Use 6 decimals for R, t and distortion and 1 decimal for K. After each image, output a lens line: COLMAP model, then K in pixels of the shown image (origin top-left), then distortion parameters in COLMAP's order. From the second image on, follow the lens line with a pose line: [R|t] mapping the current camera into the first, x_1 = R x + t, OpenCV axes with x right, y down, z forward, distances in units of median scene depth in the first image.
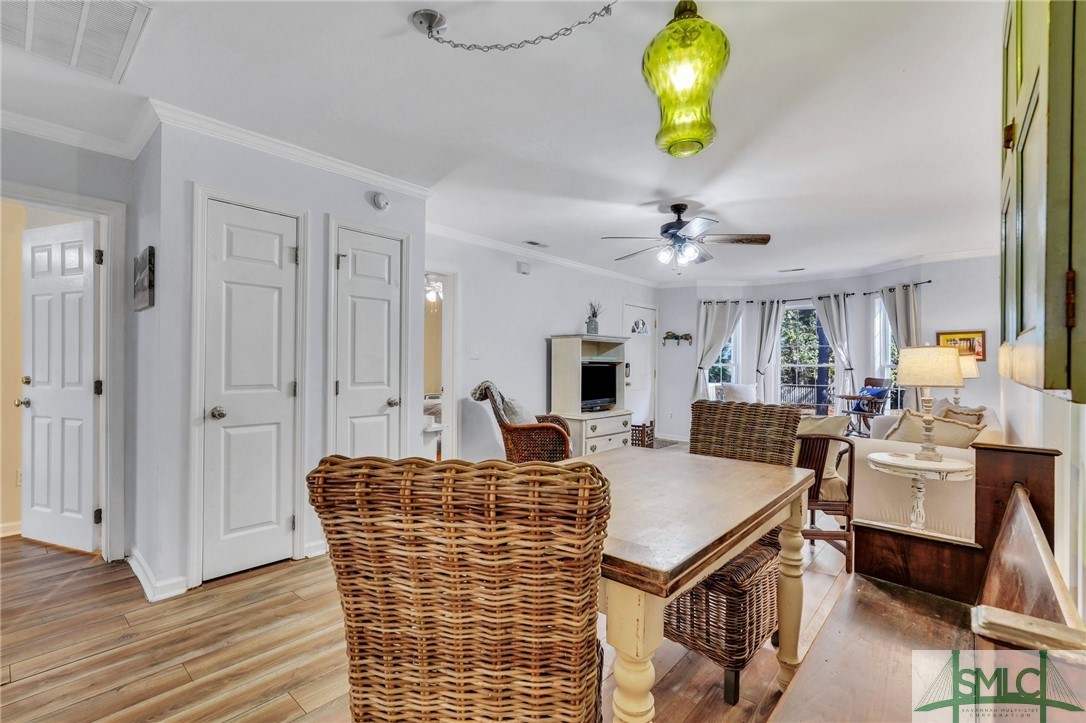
lens RADIAL K [[477.3, 0, 543.0], [0, 477.3, 361.5], [0, 0, 1]] dist [-0.000670, 0.000110]
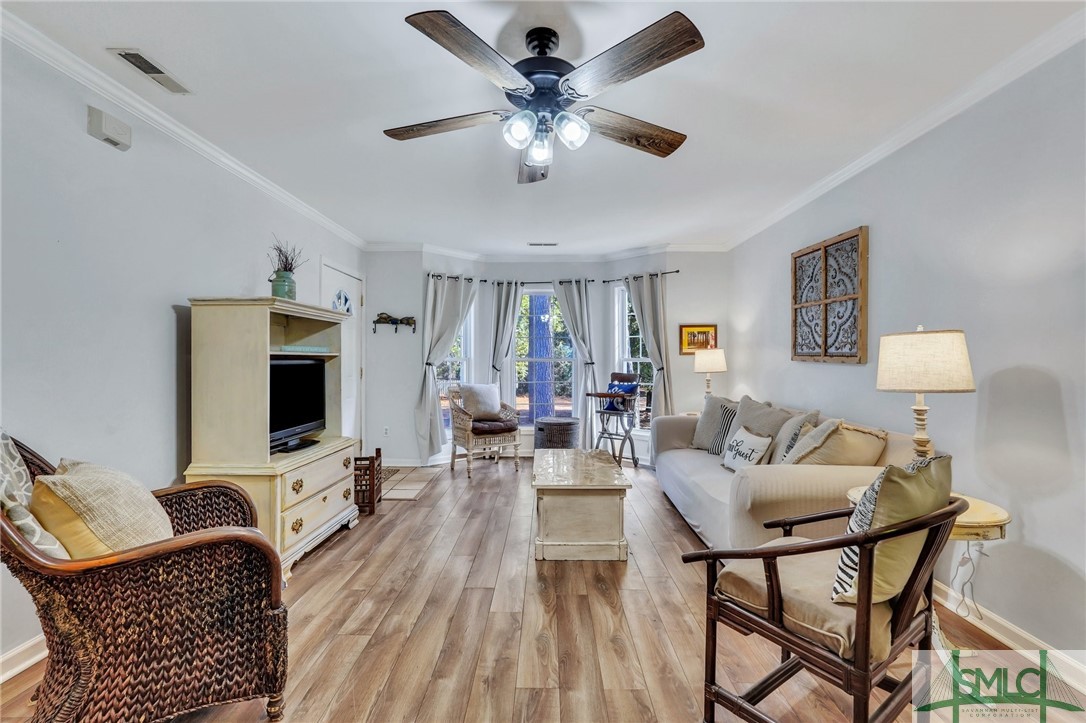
lens RADIAL K [[481.7, 0, 542.7], [0, 481.7, 359.2], [0, 0, 1]] dist [-0.003189, 0.000537]
pose [[0.759384, -0.006308, 0.650612, -0.025768], [0.000896, 0.999962, 0.008649, 0.000219], [-0.650642, -0.005985, 0.759361, 0.409215]]
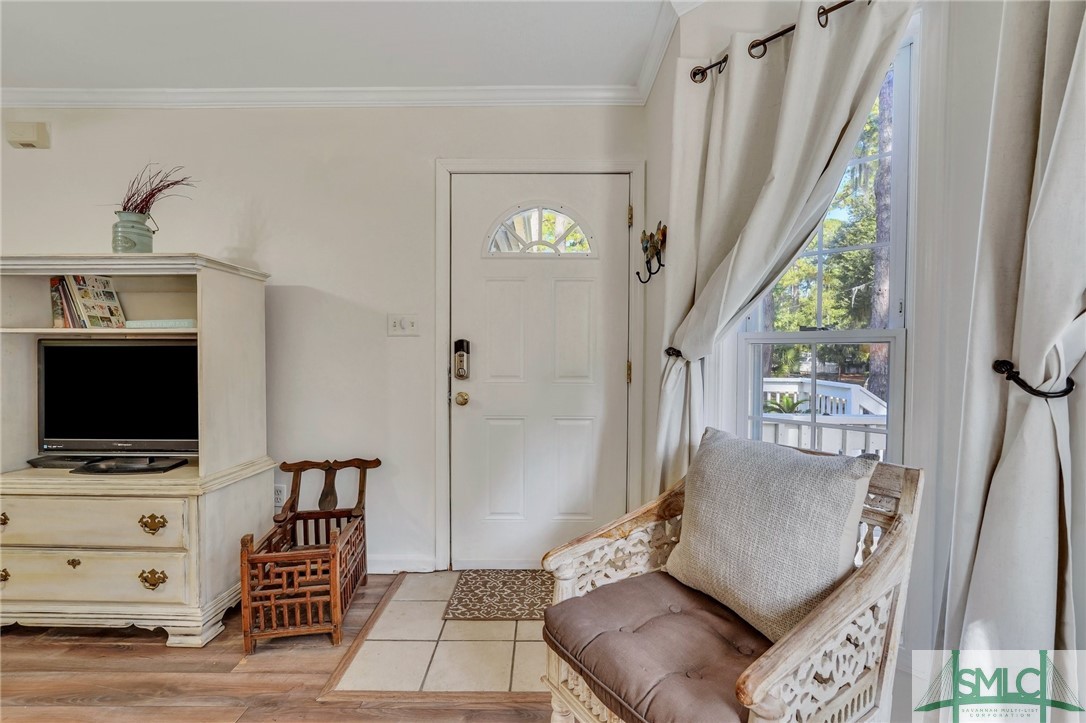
lens RADIAL K [[481.7, 0, 542.7], [0, 481.7, 359.2], [0, 0, 1]] dist [-0.003189, 0.000537]
pose [[0.653157, 0.012035, -0.757127, 0.593111], [0.003553, 0.999814, 0.018958, 0.013393], [0.757214, -0.015073, 0.652992, 0.996129]]
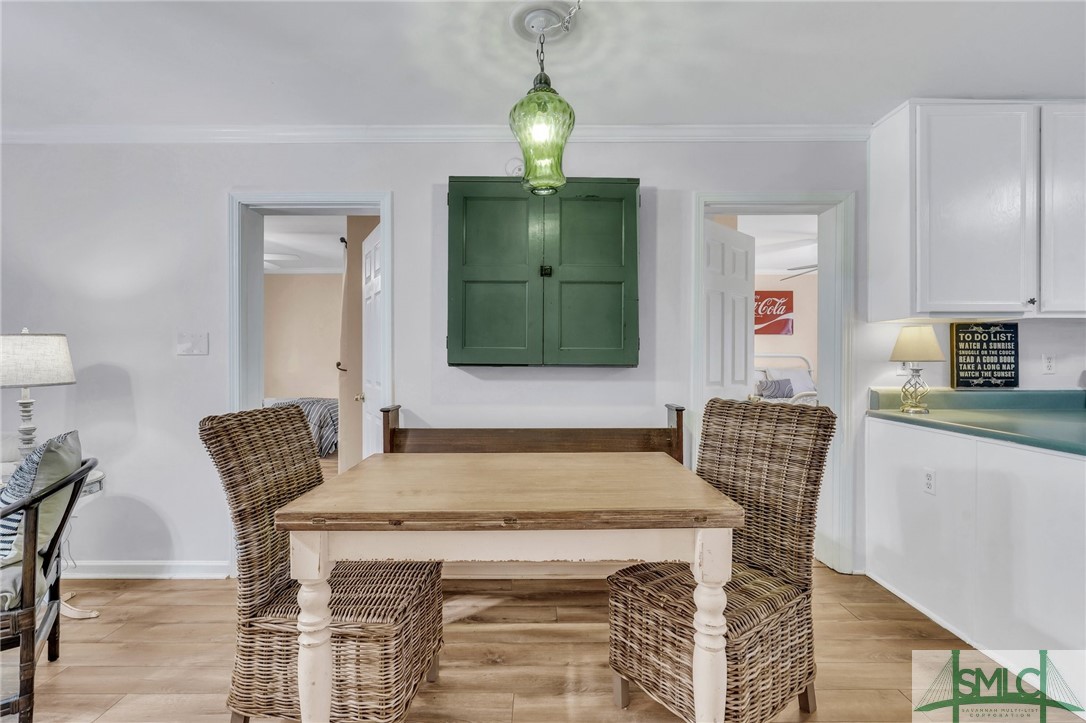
lens RADIAL K [[496.1, 0, 540.9], [0, 496.1, 362.7], [0, 0, 1]] dist [0.000275, 0.000594]
pose [[-0.661450, -0.014381, 0.749851, -0.171425], [-0.008895, 0.999896, 0.011330, -0.000952], [-0.749936, 0.000824, -0.661509, 0.447402]]
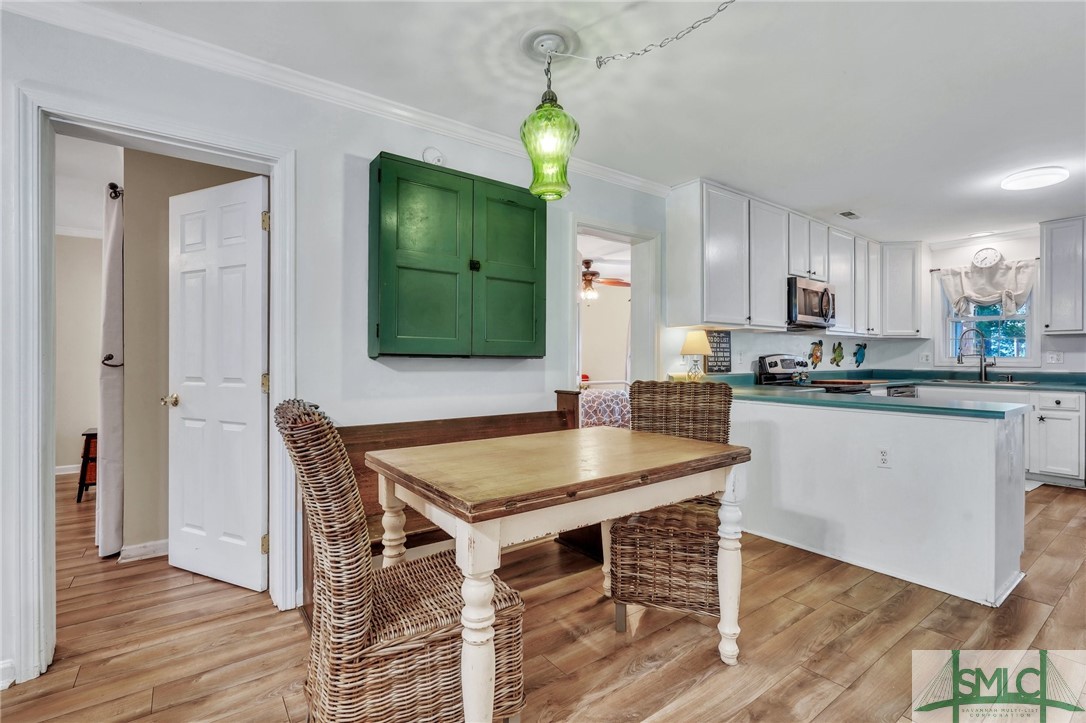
lens RADIAL K [[488.9, 0, 539.1], [0, 488.9, 361.1], [0, 0, 1]] dist [0.000329, 0.000535]
pose [[-0.974750, -0.011406, 0.223006, -0.001023], [-0.011466, 0.999934, 0.001025, 0.009886], [-0.223003, -0.001558, -0.974817, 0.579187]]
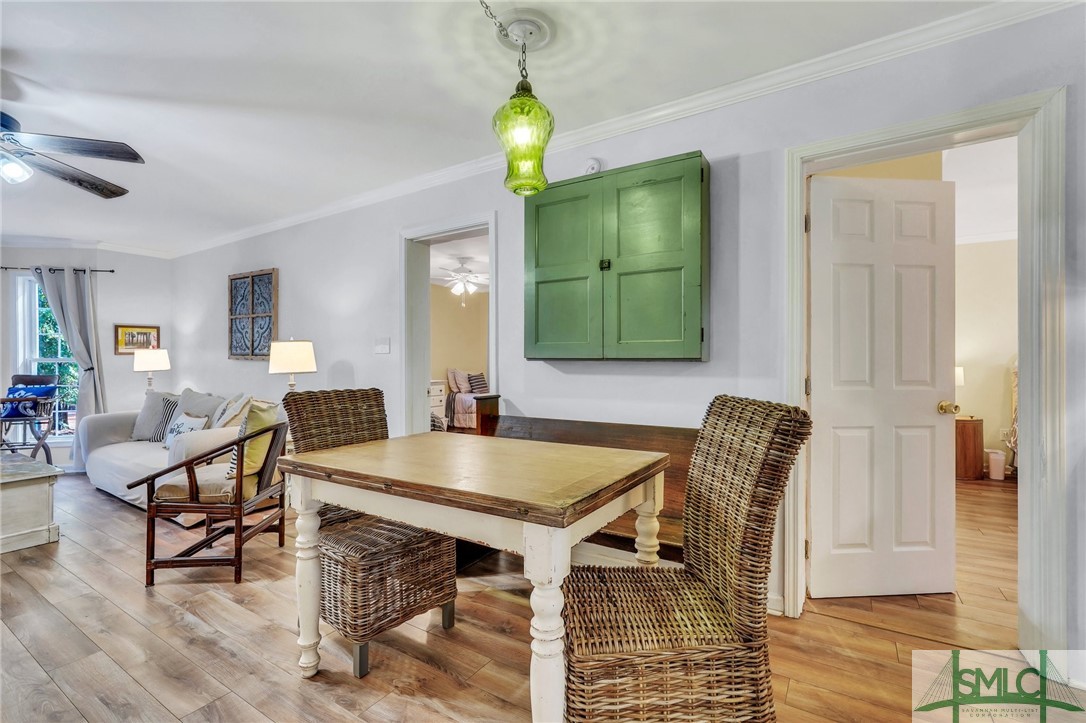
lens RADIAL K [[481.7, 0, 542.7], [0, 481.7, 359.2], [0, 0, 1]] dist [-0.003189, 0.000537]
pose [[-0.151593, -0.002657, 0.988439, -0.257082], [-0.001612, 0.999996, 0.002441, 0.005399], [-0.988442, -0.001223, -0.151597, 0.270509]]
